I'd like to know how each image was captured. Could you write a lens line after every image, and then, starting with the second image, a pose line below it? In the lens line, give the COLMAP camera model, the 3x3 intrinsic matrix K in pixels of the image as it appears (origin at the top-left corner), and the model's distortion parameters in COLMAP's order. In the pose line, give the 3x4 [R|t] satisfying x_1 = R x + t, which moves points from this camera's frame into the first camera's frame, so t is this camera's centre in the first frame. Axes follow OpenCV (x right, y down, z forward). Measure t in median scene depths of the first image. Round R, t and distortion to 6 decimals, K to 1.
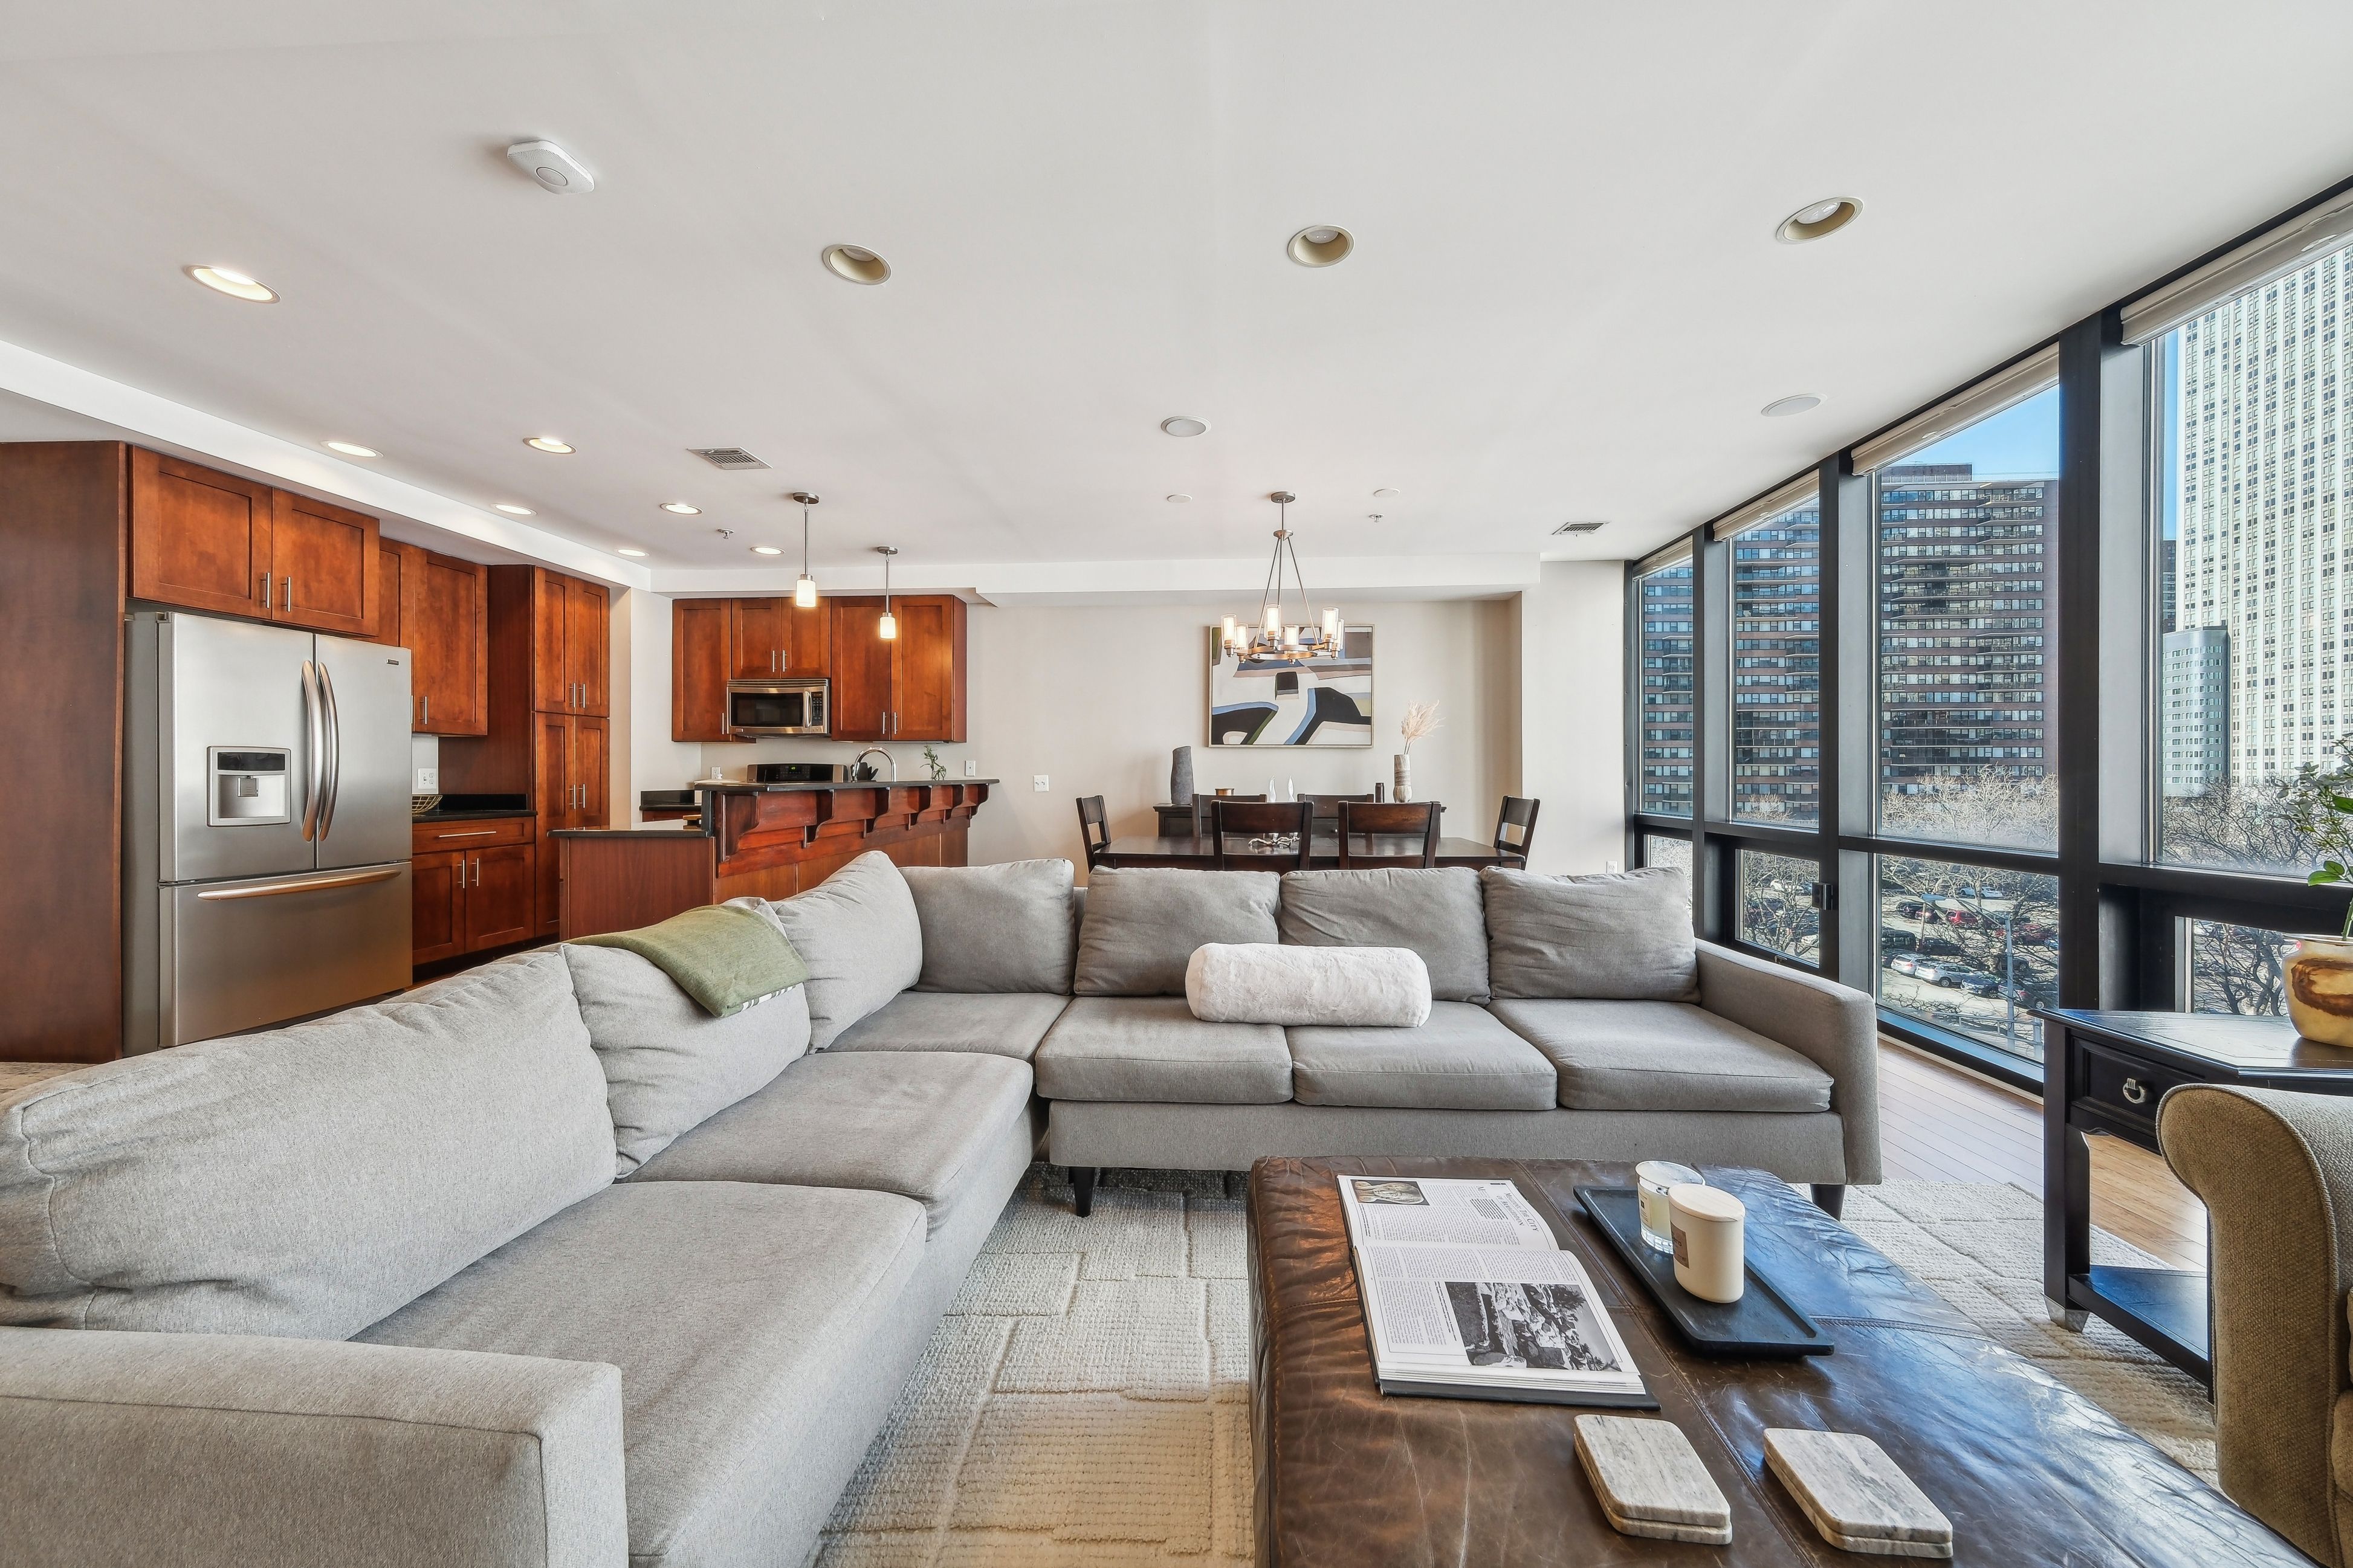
lens RADIAL K [[806.4, 0, 1185.4], [0, 806.4, 772.6], [0, 0, 1]] dist [0.003078, 0.000316]
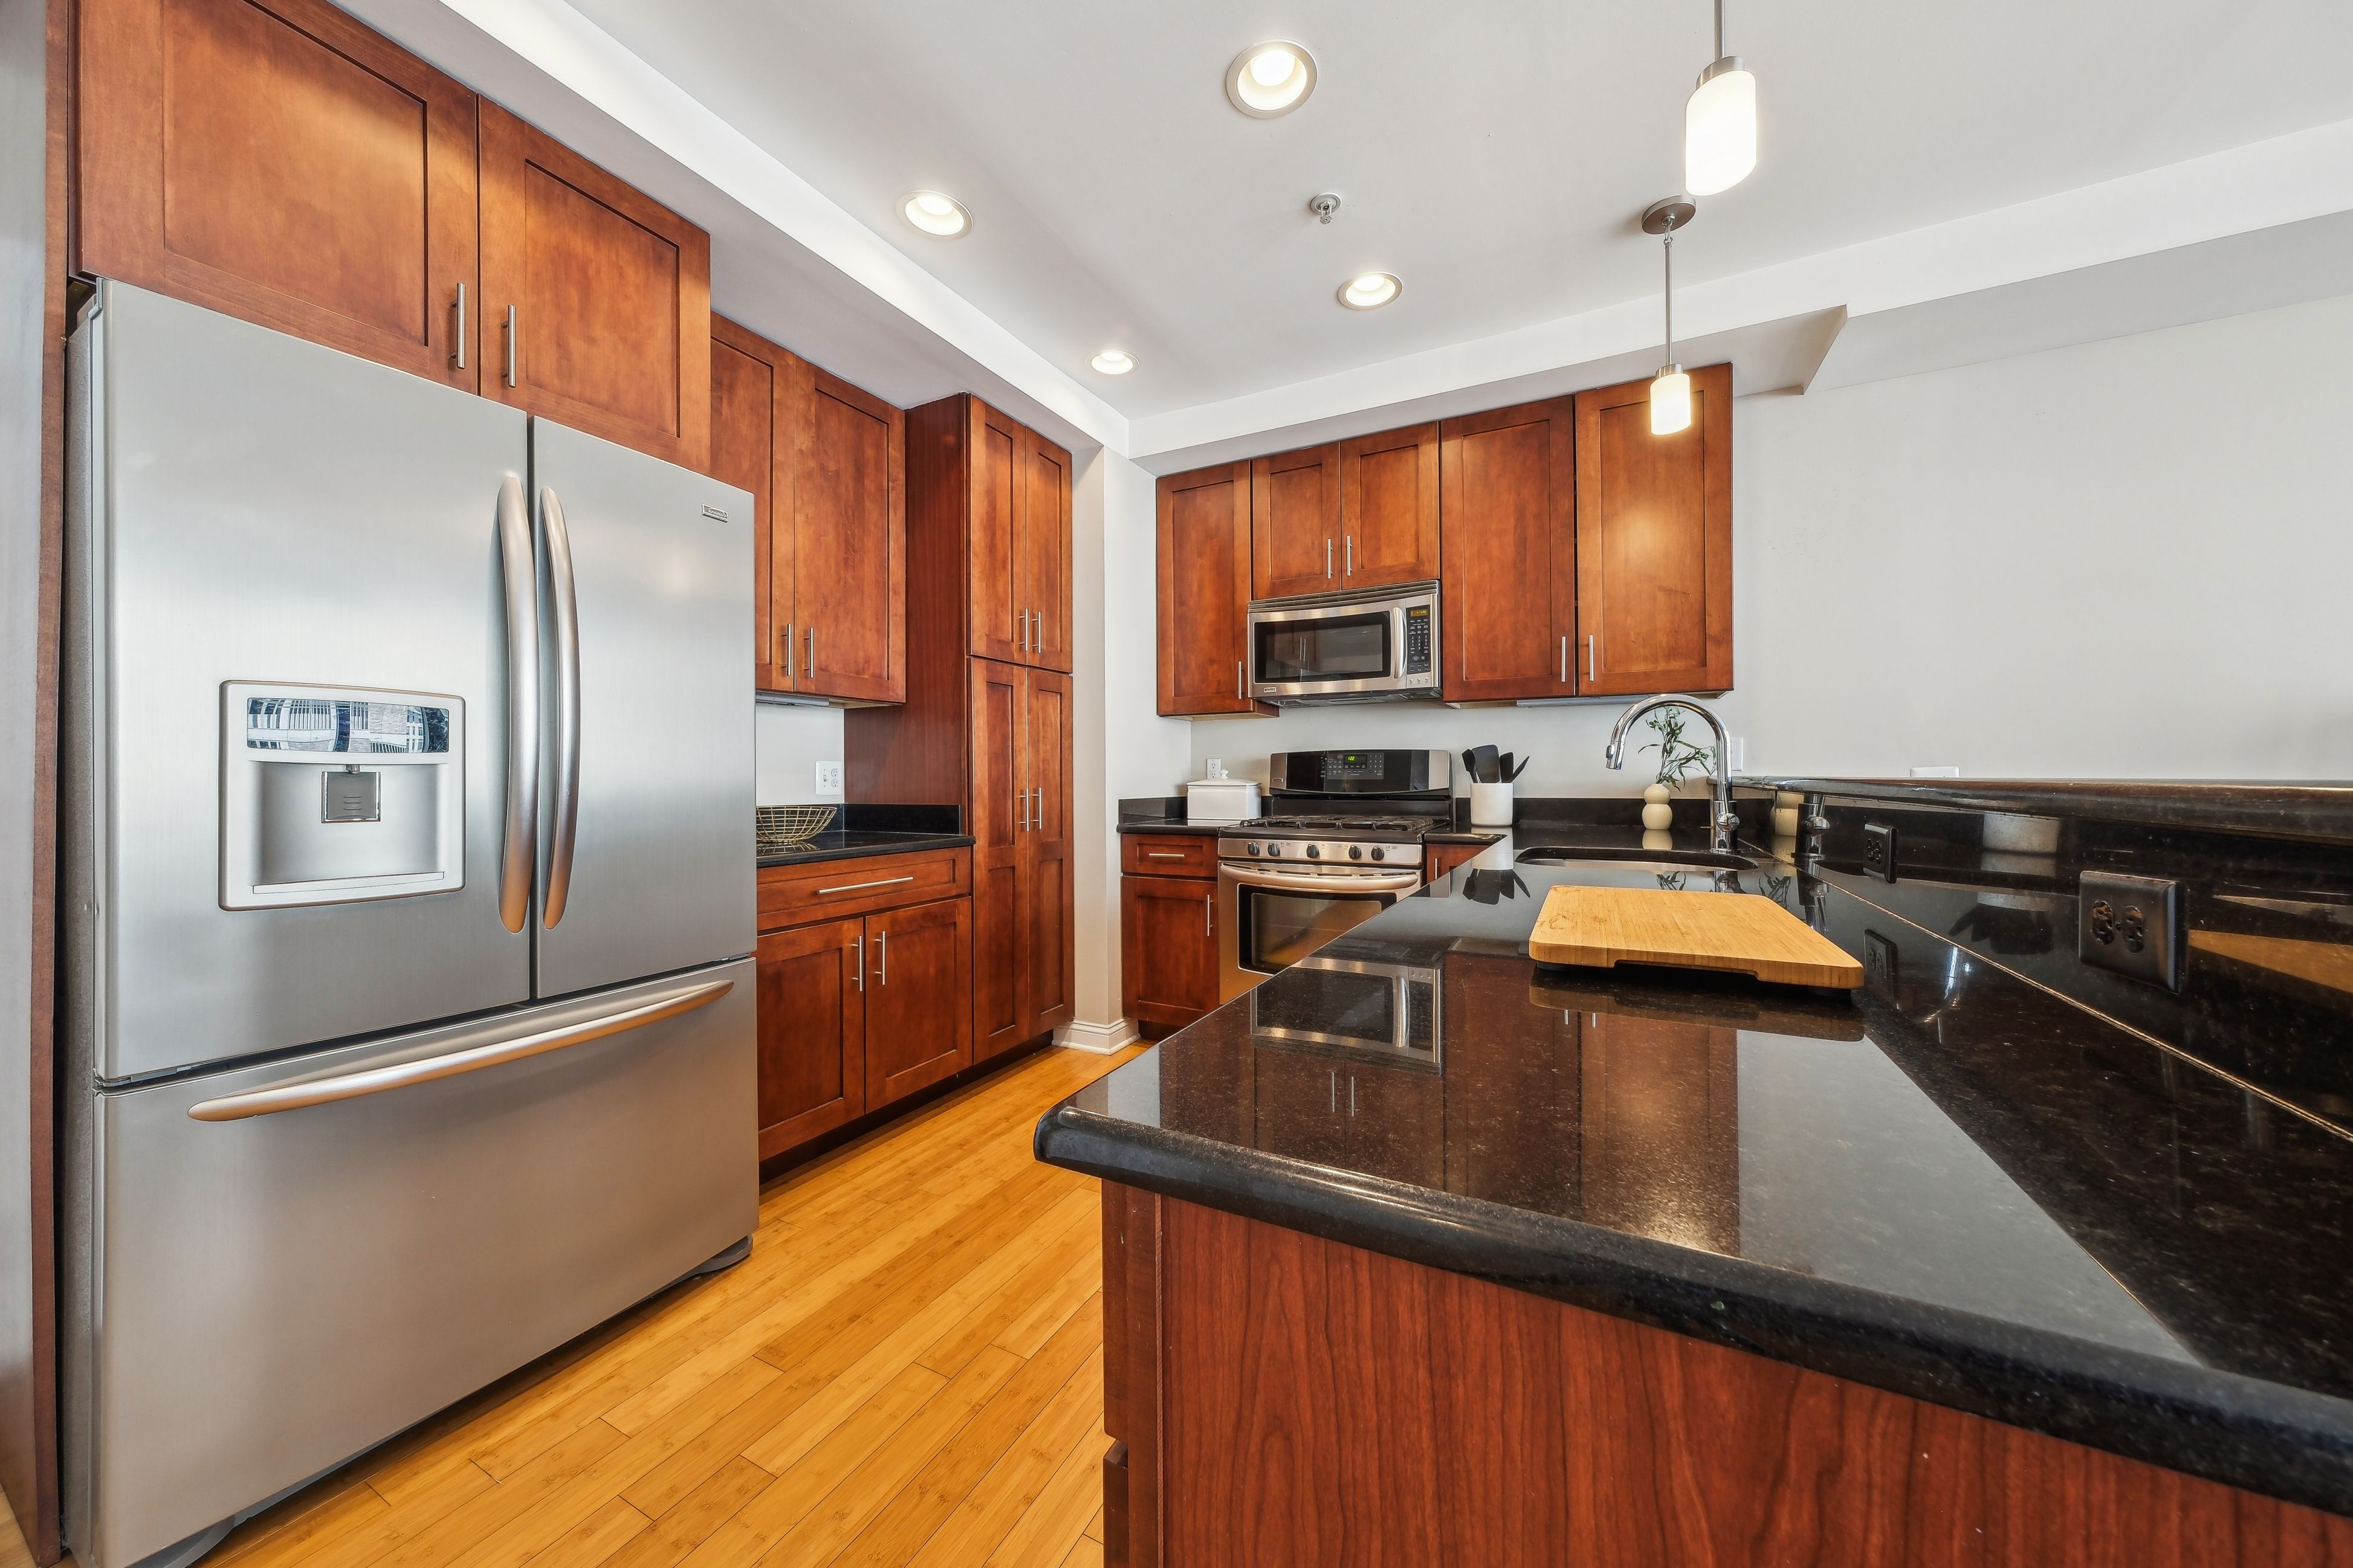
lens RADIAL K [[806.4, 0, 1176.5], [0, 806.4, 777.7], [0, 0, 1]] dist [0.003078, 0.000316]
pose [[0.909203, -0.000504, -0.416353, -0.439148], [0.002501, 0.999988, 0.004250, 0.005618], [0.416346, -0.004905, 0.909193, 0.545980]]
